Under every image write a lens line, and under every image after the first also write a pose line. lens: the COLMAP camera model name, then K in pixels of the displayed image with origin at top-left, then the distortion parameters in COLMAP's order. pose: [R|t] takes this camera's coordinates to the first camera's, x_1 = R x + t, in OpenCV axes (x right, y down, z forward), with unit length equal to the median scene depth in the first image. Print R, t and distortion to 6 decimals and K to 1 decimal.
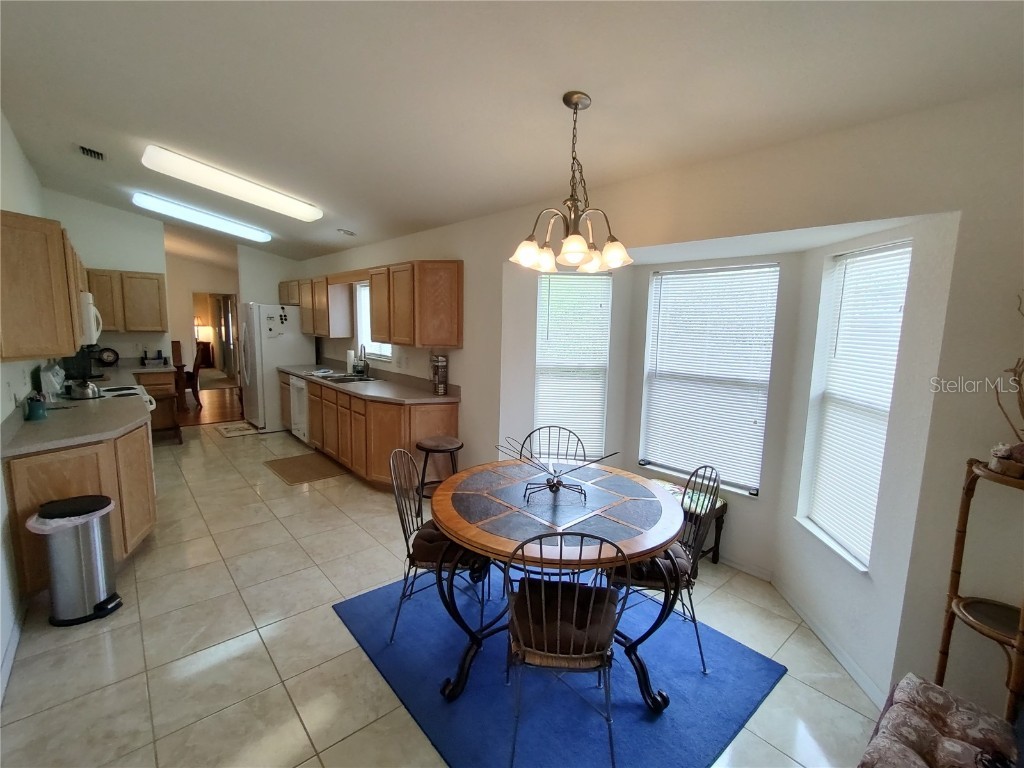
lens RADIAL K [[465.2, 0, 505.2], [0, 465.2, 373.5], [0, 0, 1]] dist [-0.001512, -0.000807]
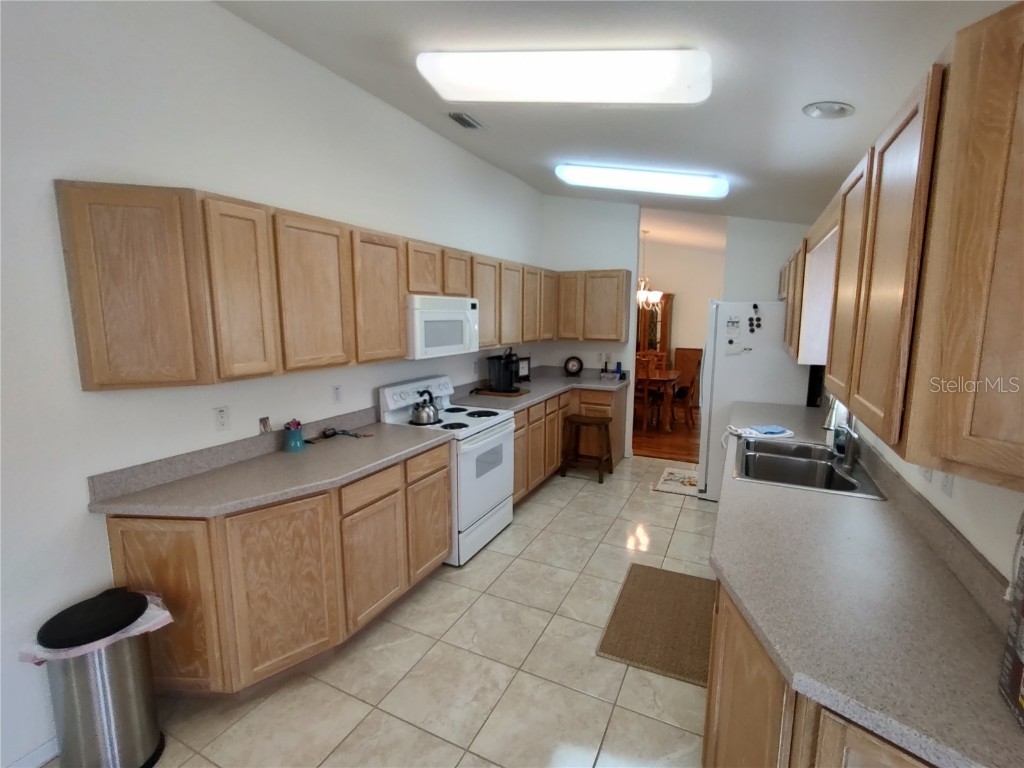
lens RADIAL K [[465.2, 0, 521.5], [0, 465.2, 384.2], [0, 0, 1]] dist [-0.001512, -0.000807]
pose [[0.404419, 0.114506, -0.907377, -0.049279], [-0.098864, 0.991791, 0.081095, -0.064775], [0.909215, 0.056911, 0.412420, 0.522677]]
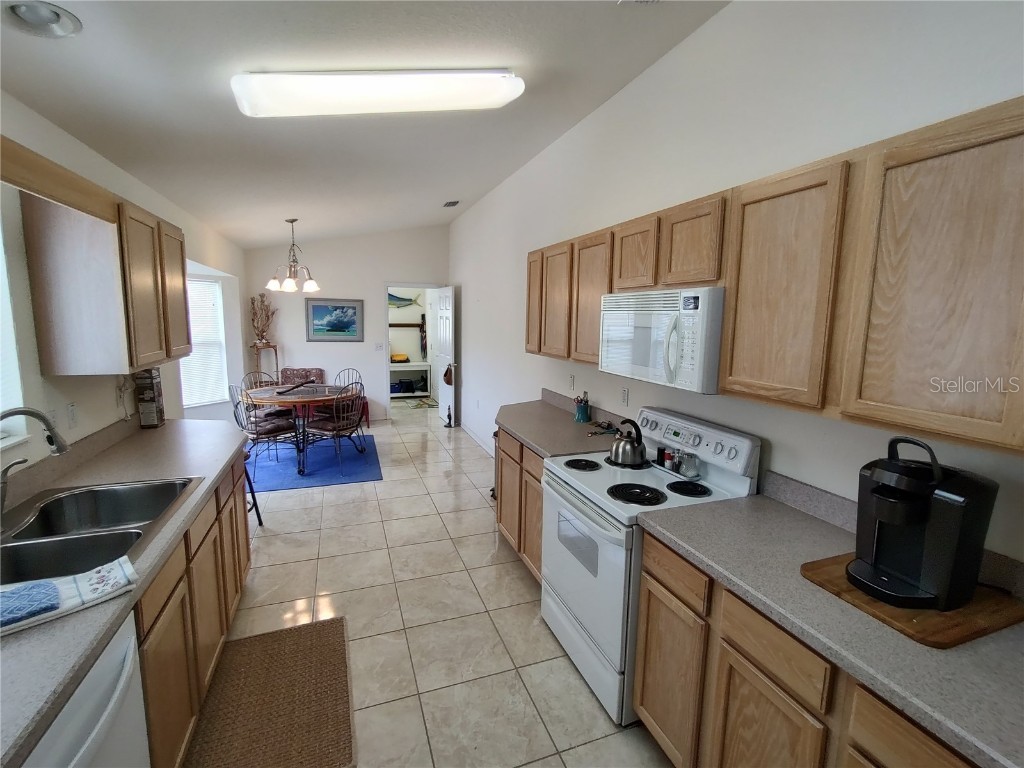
lens RADIAL K [[465.2, 0, 519.7], [0, 465.2, 386.8], [0, 0, 1]] dist [-0.001512, -0.000807]
pose [[-0.941107, -0.090907, 0.325657, -1.133352], [-0.003638, 0.965843, 0.259102, -0.197193], [-0.338088, 0.242658, -0.909293, 1.491787]]
